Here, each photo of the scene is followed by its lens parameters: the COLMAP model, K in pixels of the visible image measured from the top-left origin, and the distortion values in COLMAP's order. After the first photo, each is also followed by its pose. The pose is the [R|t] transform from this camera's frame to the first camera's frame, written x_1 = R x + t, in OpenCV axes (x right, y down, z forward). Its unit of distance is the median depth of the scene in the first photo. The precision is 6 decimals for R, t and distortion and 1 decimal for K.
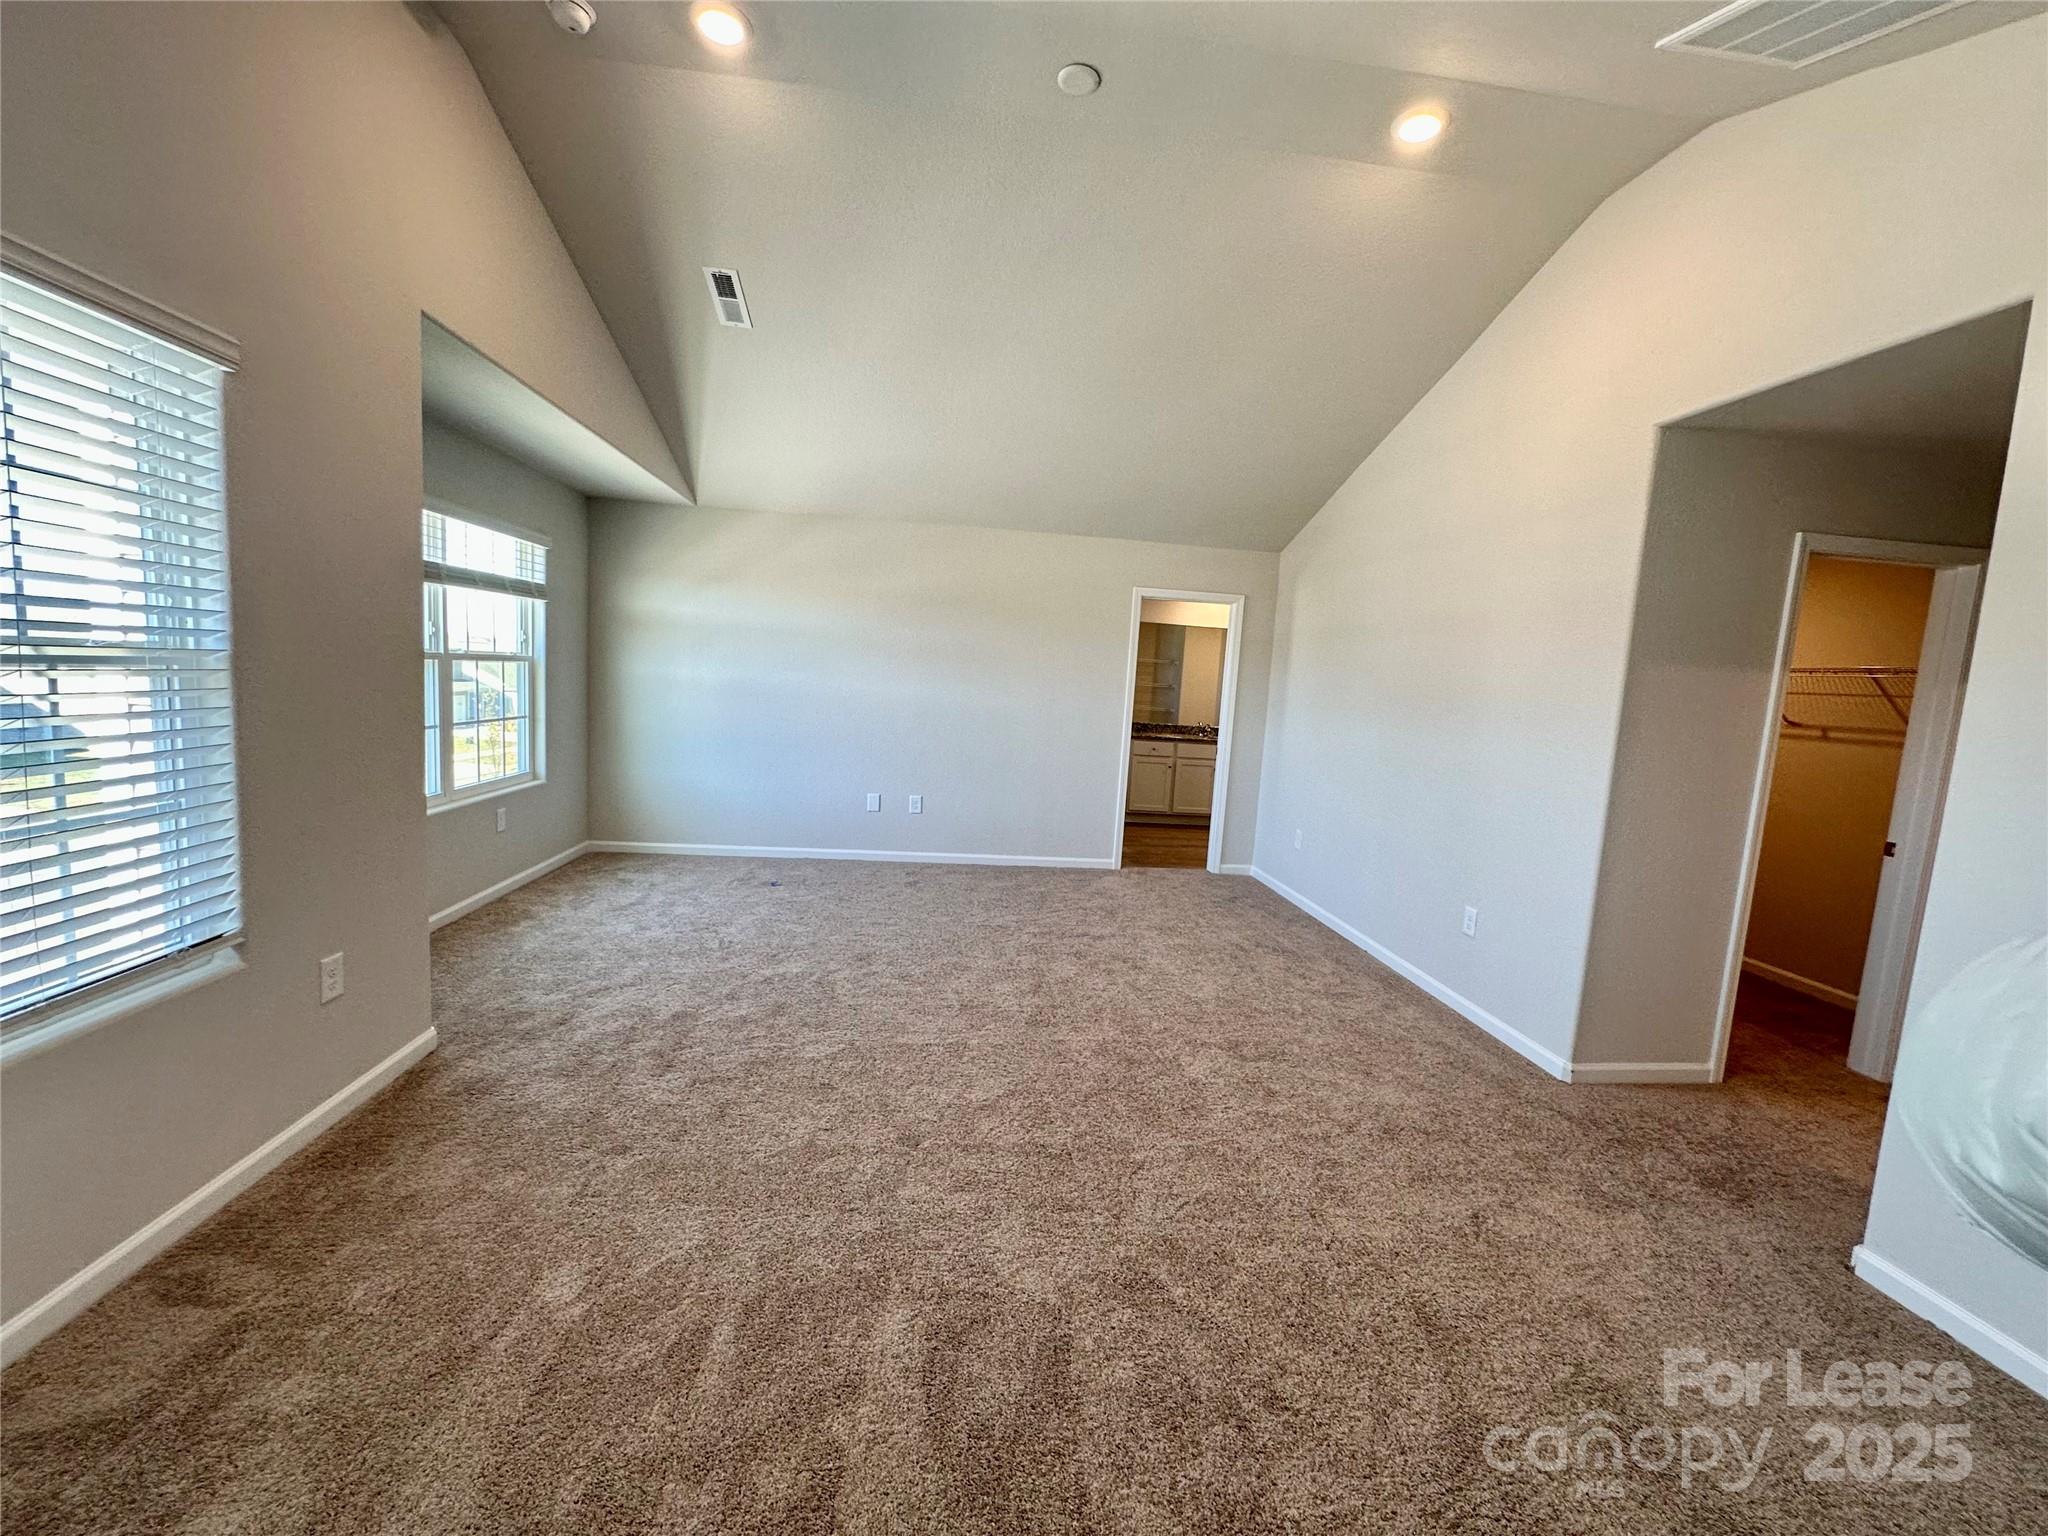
lens RADIAL K [[818.0, 0, 1024.0], [0, 818.0, 768.0], [0, 0, 1]] dist [-0.014572, 0.007482]
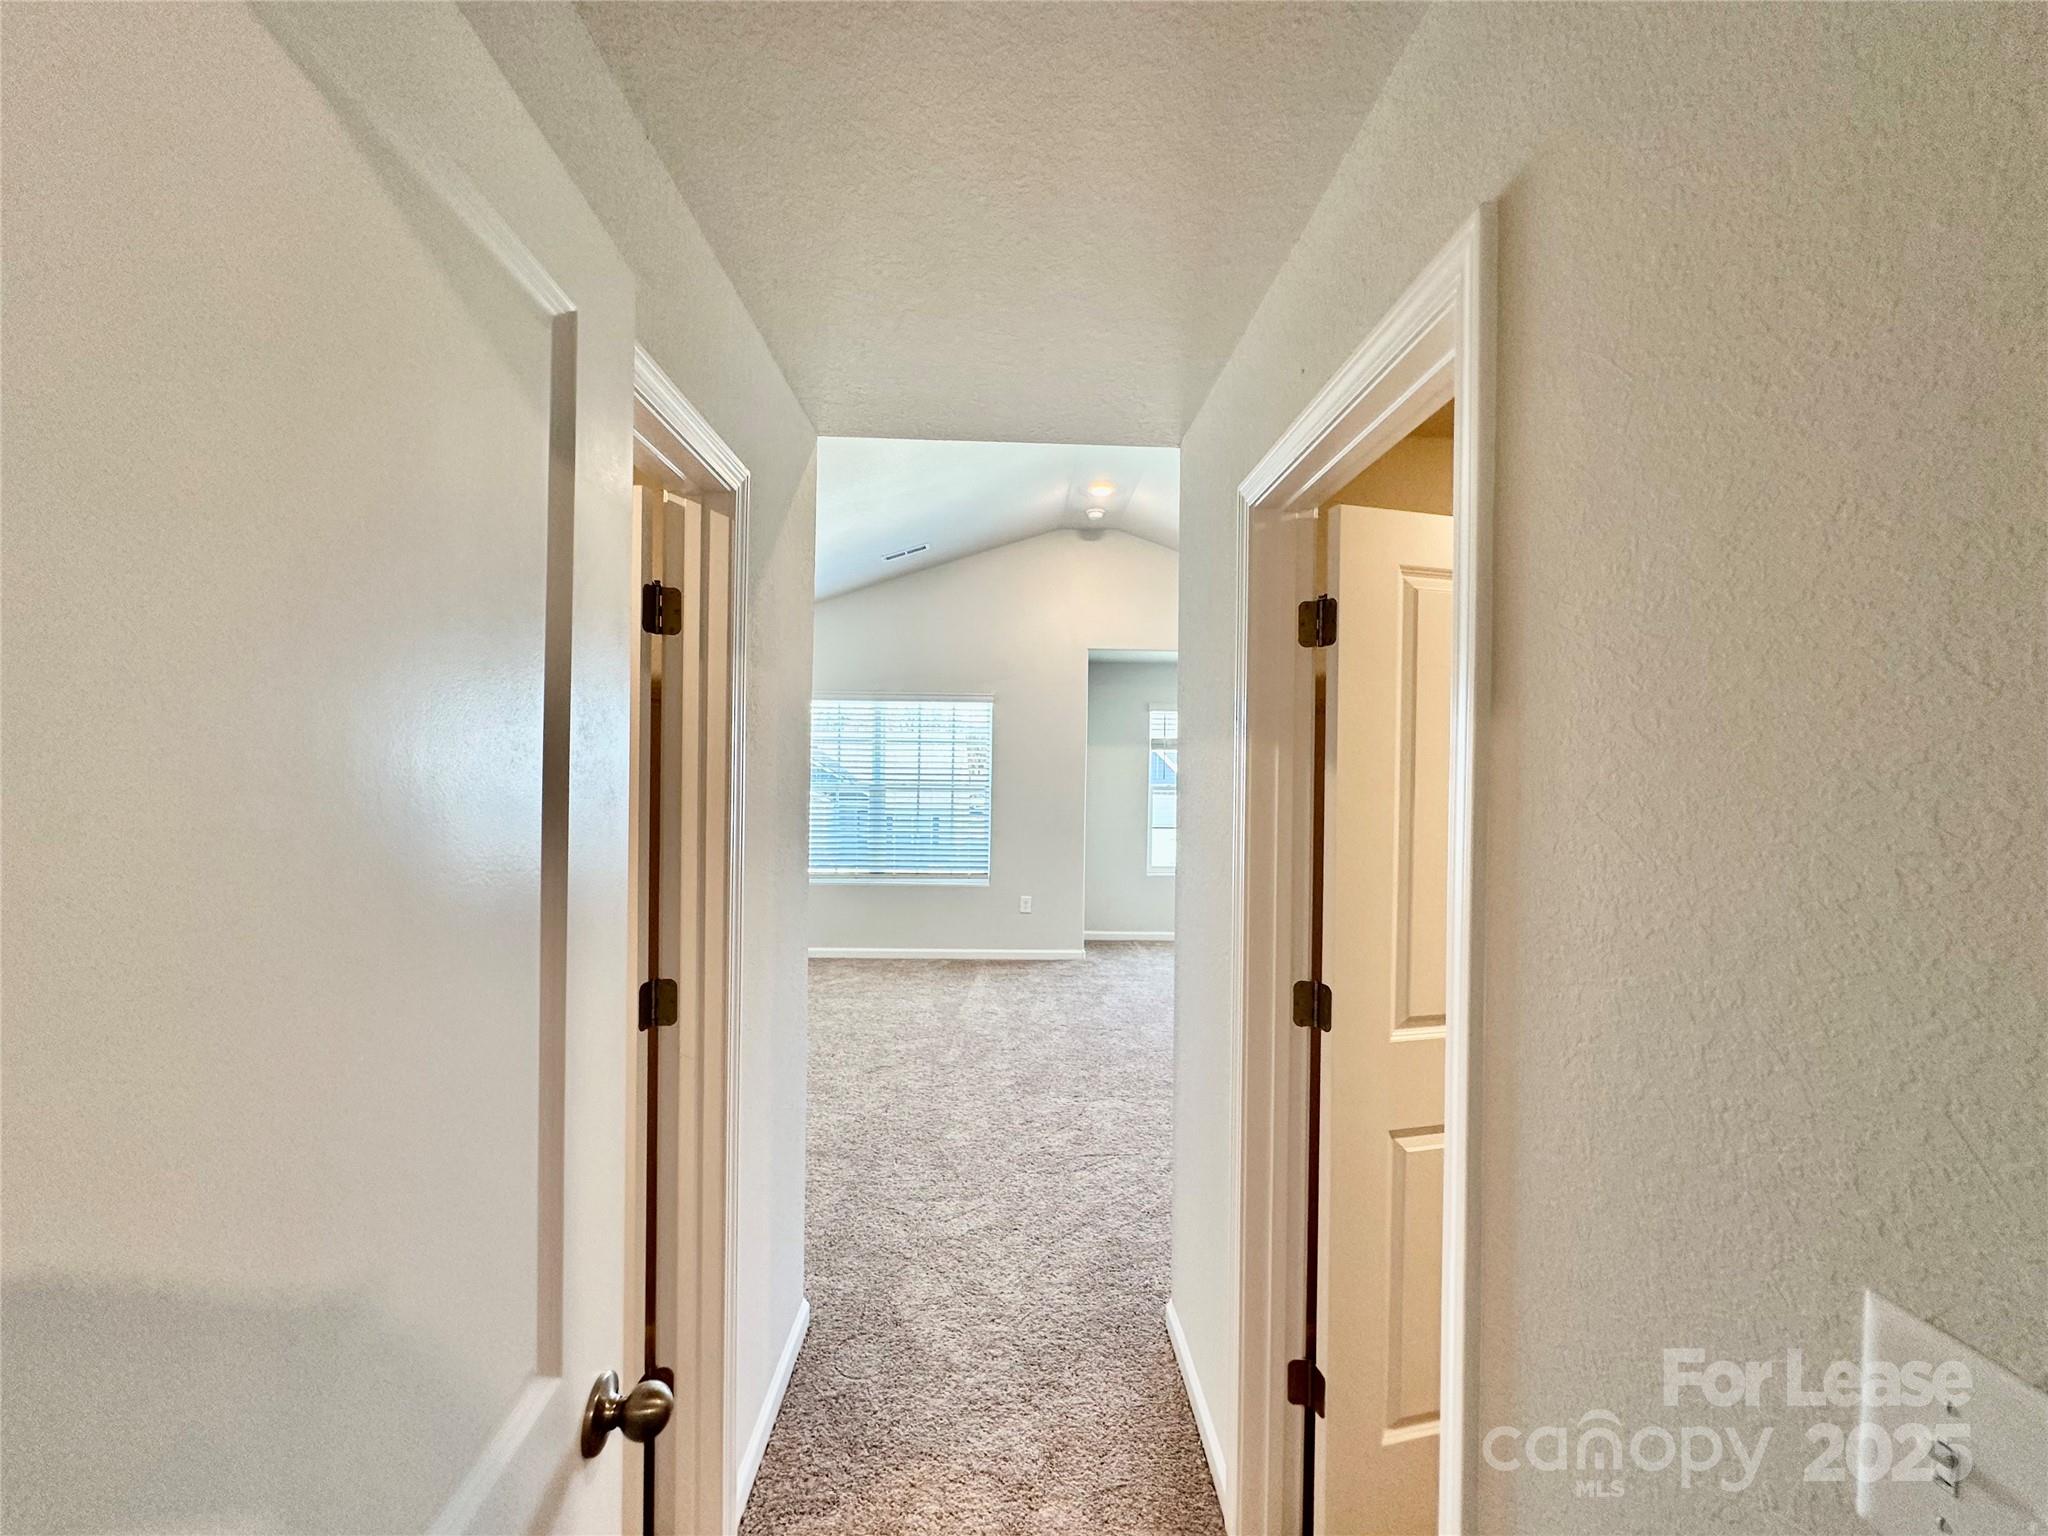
lens RADIAL K [[818.0, 0, 1024.0], [0, 818.0, 768.0], [0, 0, 1]] dist [-0.014572, 0.007482]
pose [[-0.080450, -0.055966, -0.995186, 0.995273], [-0.131266, 0.990322, -0.045081, -0.037607], [0.988077, 0.127008, -0.087018, 0.611219]]
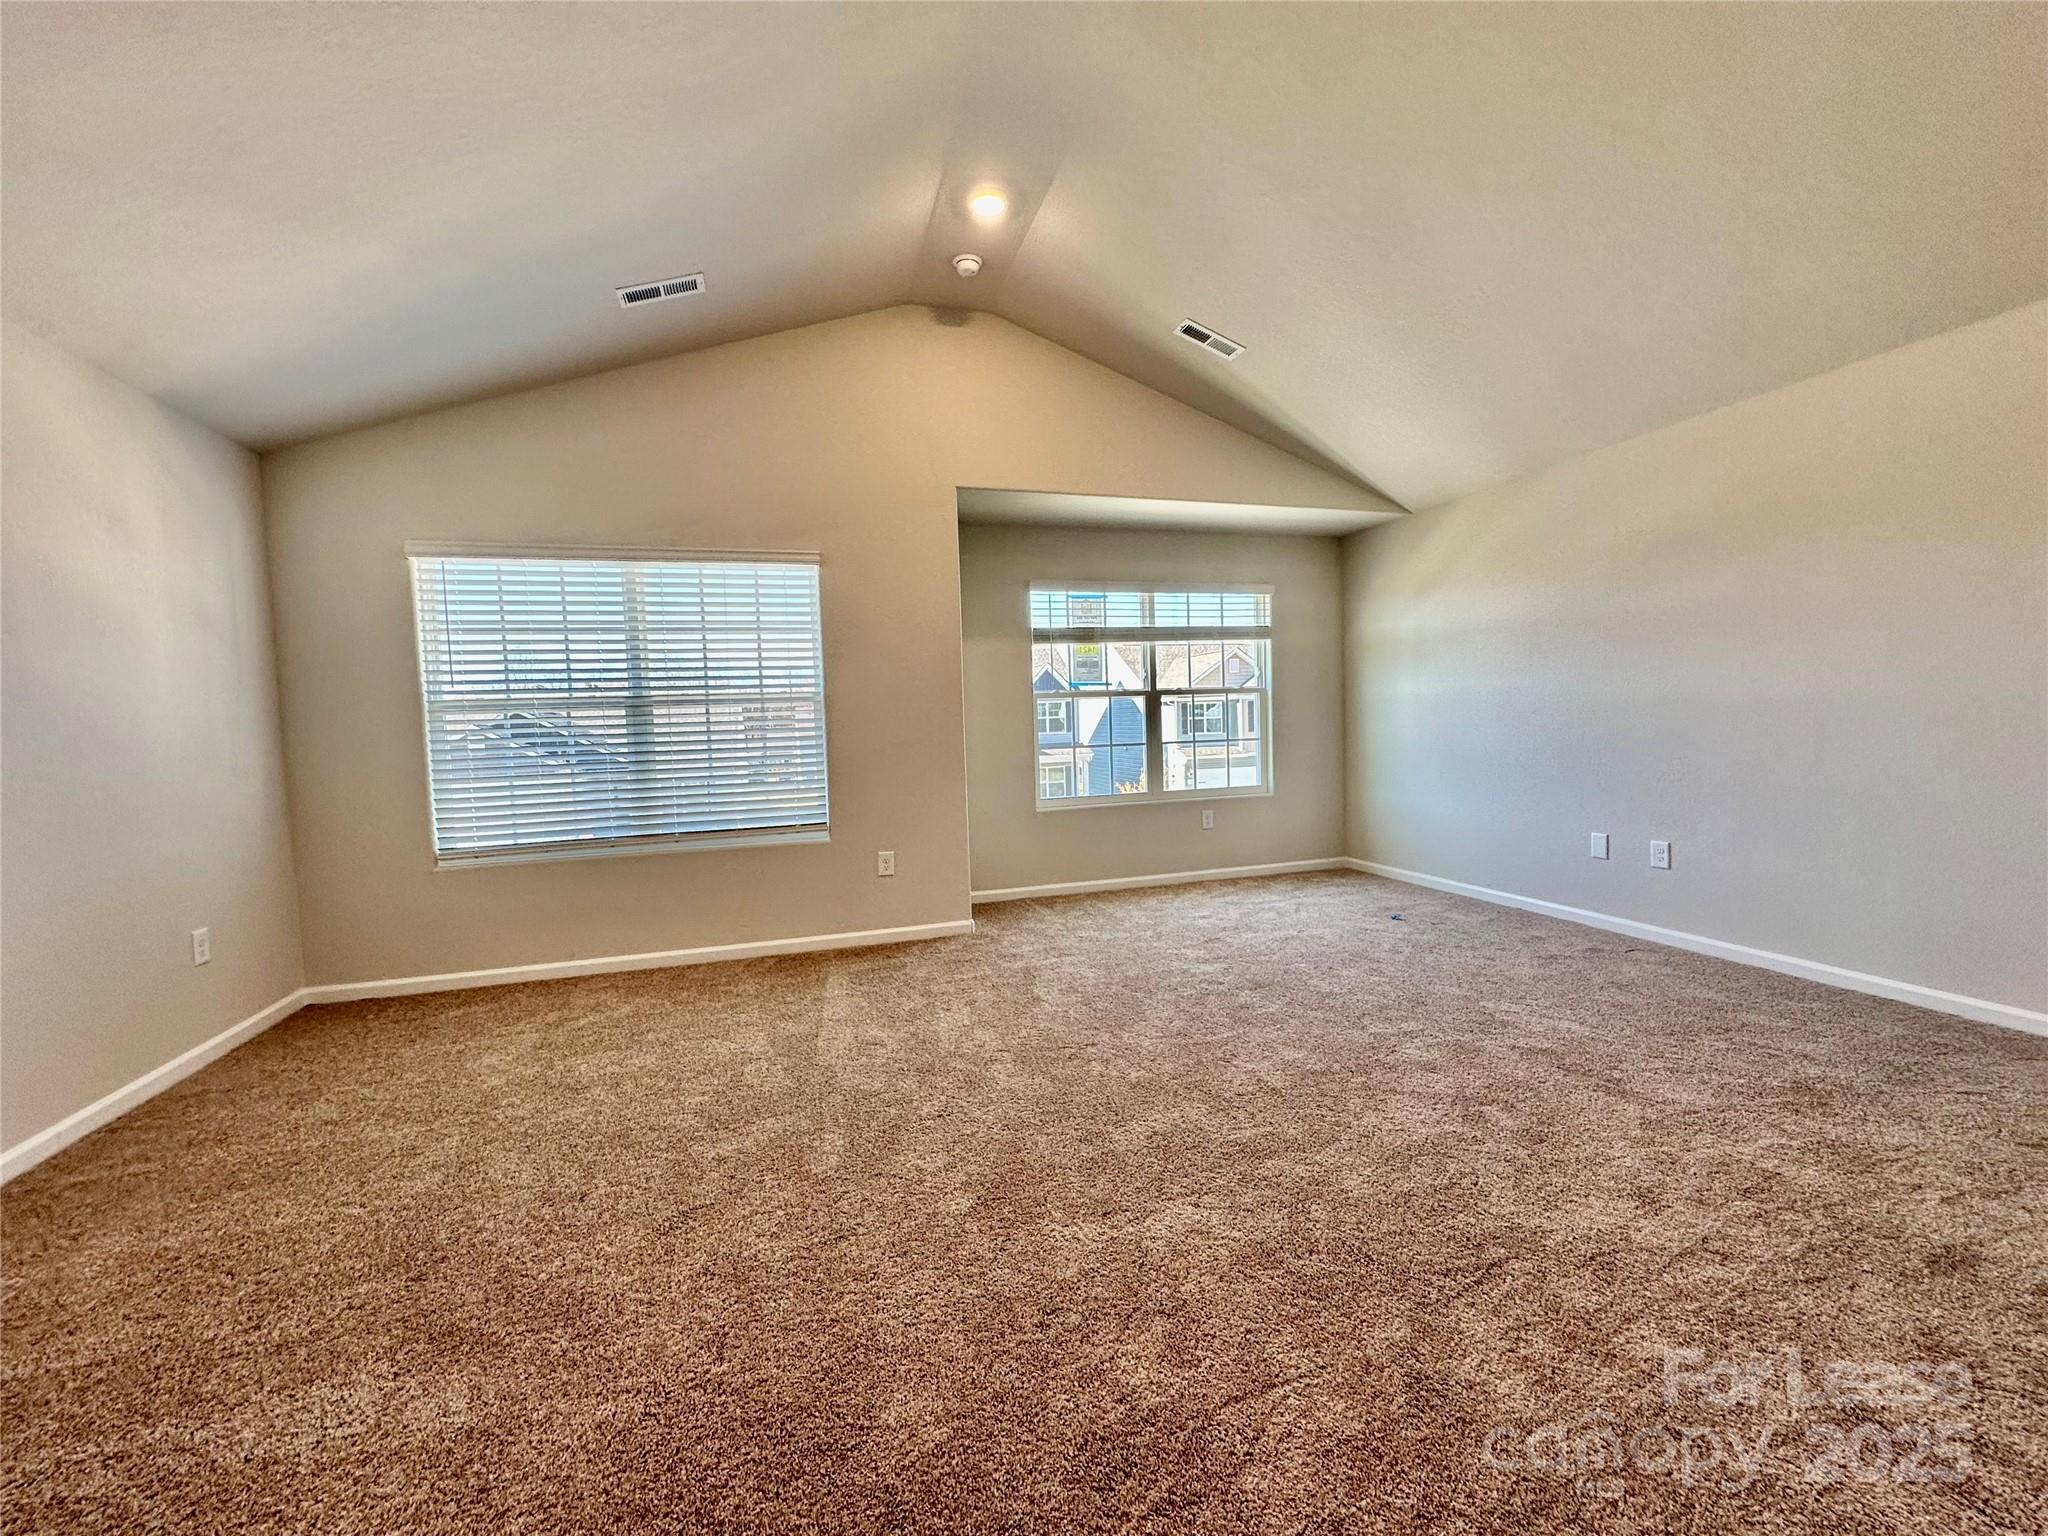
lens RADIAL K [[818.0, 0, 1024.0], [0, 818.0, 768.0], [0, 0, 1]] dist [-0.014572, 0.007482]
pose [[0.181489, -0.009795, -0.983344, 0.550743], [-0.065967, 0.997577, -0.022112, 0.030723], [0.981178, 0.068881, 0.180403, 0.497064]]
